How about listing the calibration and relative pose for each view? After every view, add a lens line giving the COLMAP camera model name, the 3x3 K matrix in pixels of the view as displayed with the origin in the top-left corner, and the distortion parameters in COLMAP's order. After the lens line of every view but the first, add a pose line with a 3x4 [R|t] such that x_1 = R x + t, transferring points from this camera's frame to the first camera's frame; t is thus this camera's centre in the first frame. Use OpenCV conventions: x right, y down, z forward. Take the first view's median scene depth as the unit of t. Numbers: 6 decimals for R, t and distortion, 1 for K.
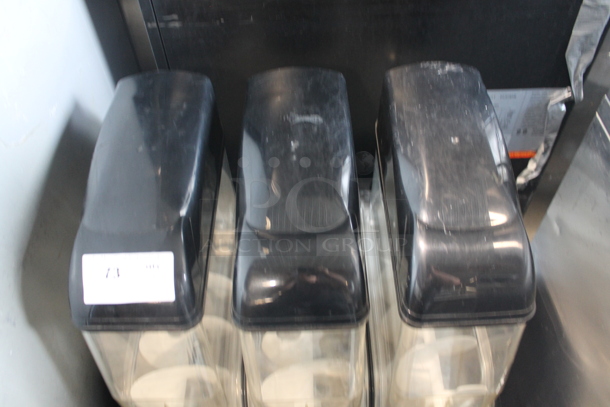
lens RADIAL K [[523.6, 0, 305.0], [0, 523.6, 203.5], [0, 0, 1]] dist [-0.161220, 0.152845]
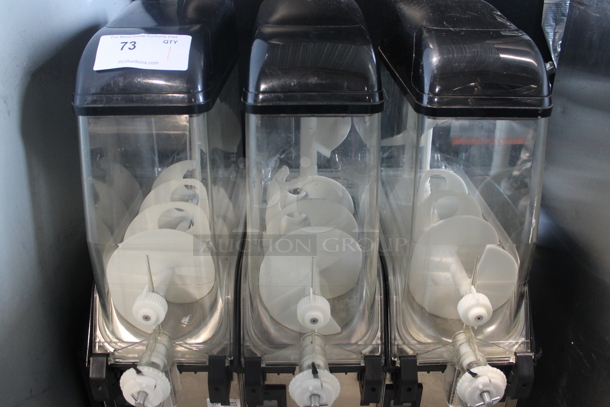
lens RADIAL K [[523.6, 0, 305.0], [0, 523.6, 203.5], [0, 0, 1]] dist [-0.161220, 0.152845]
pose [[0.999227, 0.035881, 0.016061, -0.024980], [-0.026229, 0.912826, -0.407506, 0.599852], [-0.029282, 0.406770, 0.913061, 0.148329]]
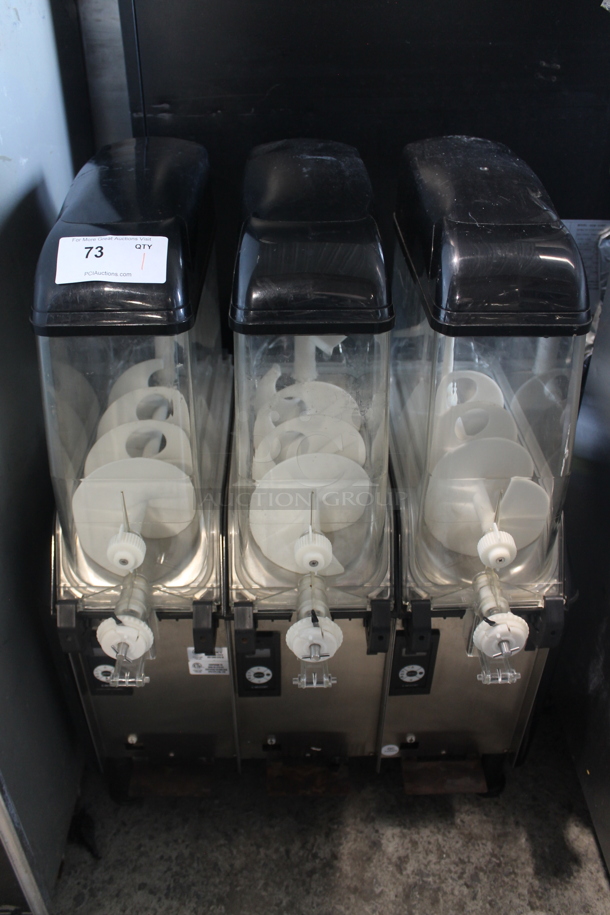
lens RADIAL K [[785.4, 0, 292.0], [0, 785.4, 457.2], [0, 0, 1]] dist [-0.161220, 0.152845]
pose [[0.999462, 0.027922, 0.017184, -0.043041], [-0.022016, 0.959943, -0.279329, 0.599038], [-0.024295, 0.278800, 0.960042, -0.106994]]
